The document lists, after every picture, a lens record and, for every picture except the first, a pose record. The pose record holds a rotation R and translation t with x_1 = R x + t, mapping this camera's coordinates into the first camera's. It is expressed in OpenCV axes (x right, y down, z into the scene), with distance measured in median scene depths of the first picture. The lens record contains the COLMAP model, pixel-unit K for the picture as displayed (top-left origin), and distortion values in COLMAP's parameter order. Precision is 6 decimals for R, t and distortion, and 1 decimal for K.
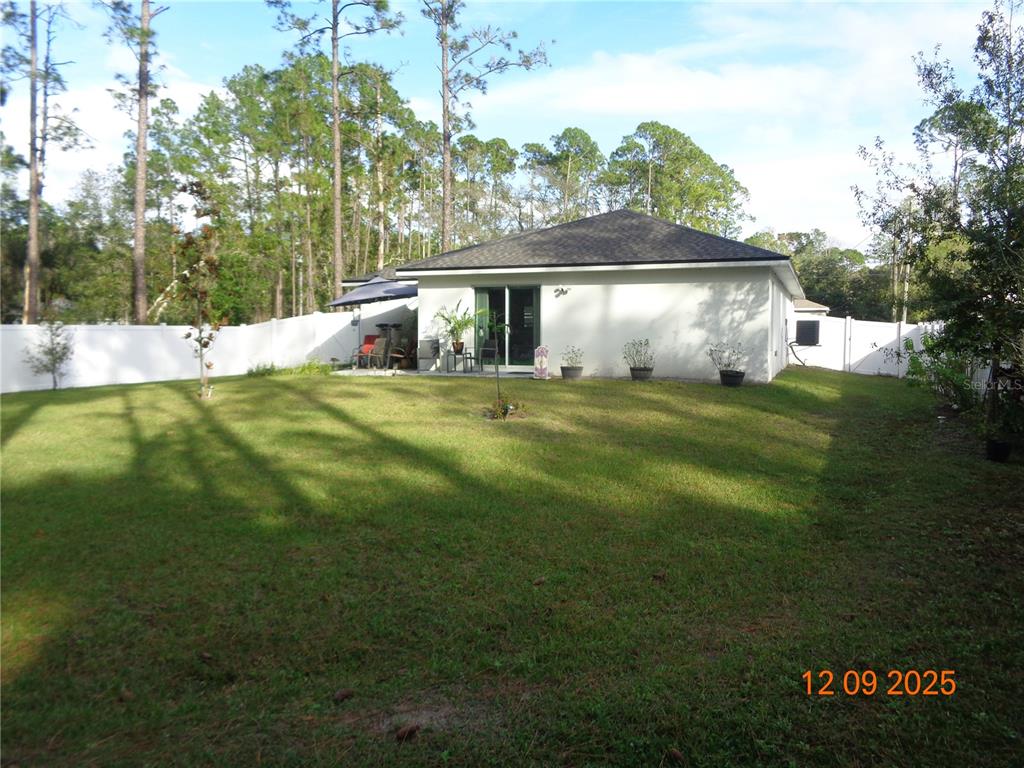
lens RADIAL K [[752.9, 0, 509.2], [0, 752.9, 387.9], [0, 0, 1]] dist [-0.009925, -0.003933]
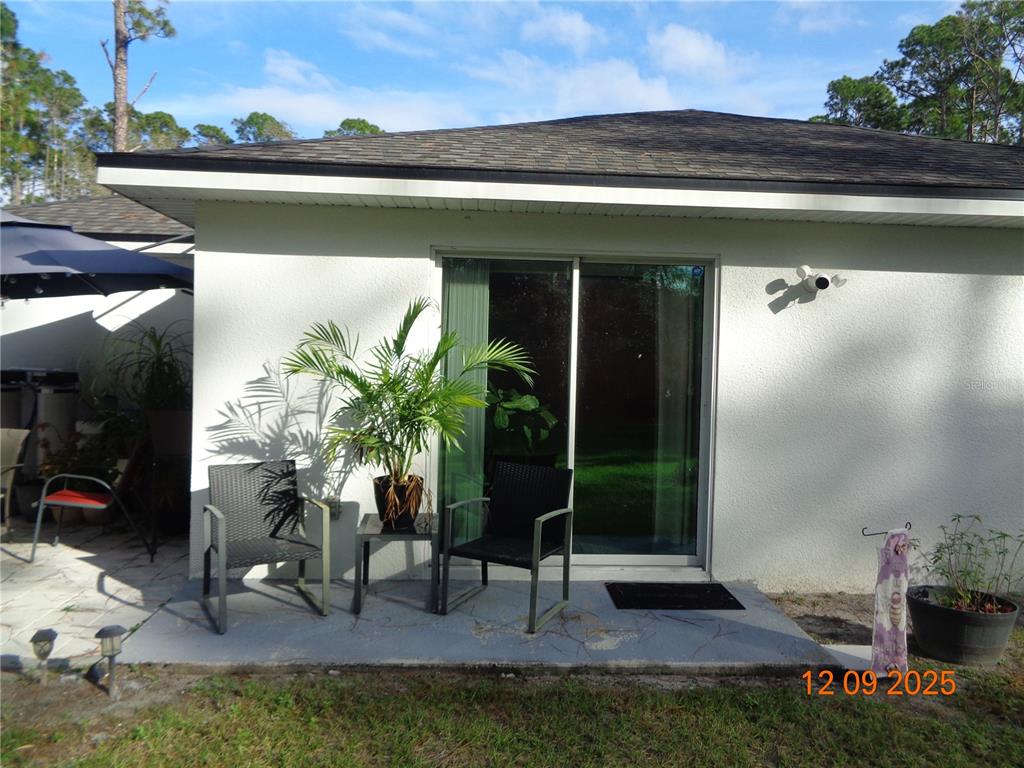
lens RADIAL K [[749.6, 0, 517.7], [0, 749.6, 380.7], [0, 0, 1]] dist [-0.000674, -0.000927]
pose [[0.898572, 0.001505, 0.438823, -0.114476], [0.015264, 0.999282, -0.034682, -0.067694], [-0.438560, 0.037862, 0.897904, 0.629697]]
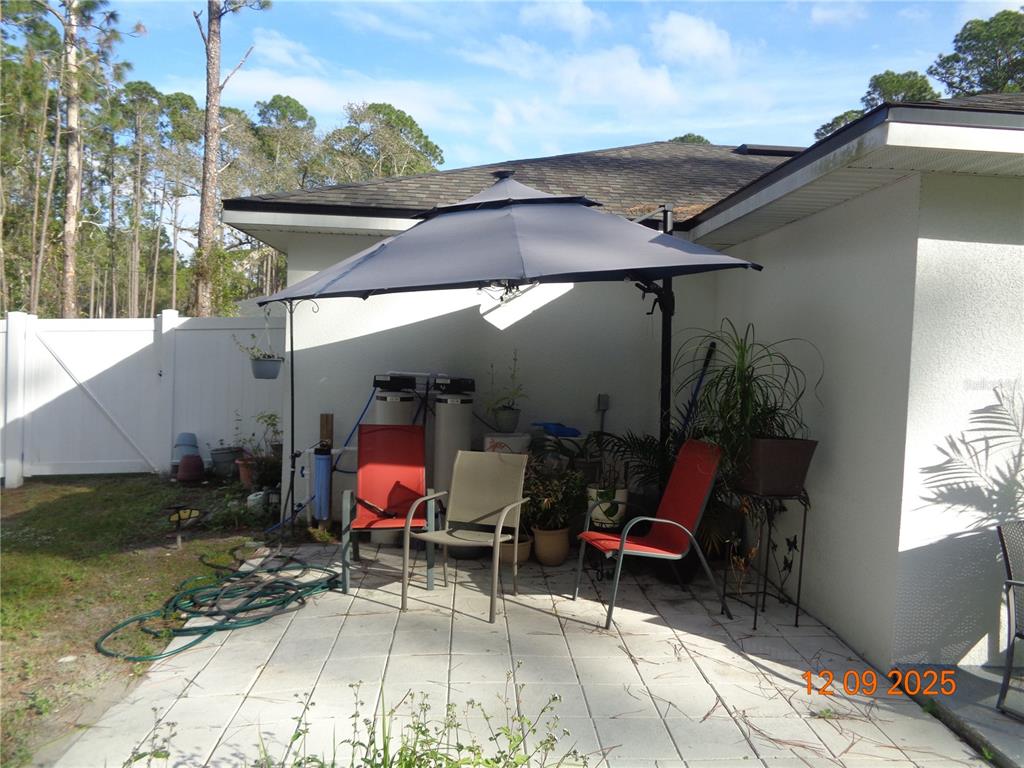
lens RADIAL K [[752.9, 0, 509.2], [0, 752.9, 387.9], [0, 0, 1]] dist [-0.009925, -0.003933]
pose [[0.896906, 0.009826, 0.442111, -0.252357], [-0.003600, 0.999882, -0.014918, -0.077969], [-0.442206, 0.011789, 0.896836, 0.752125]]
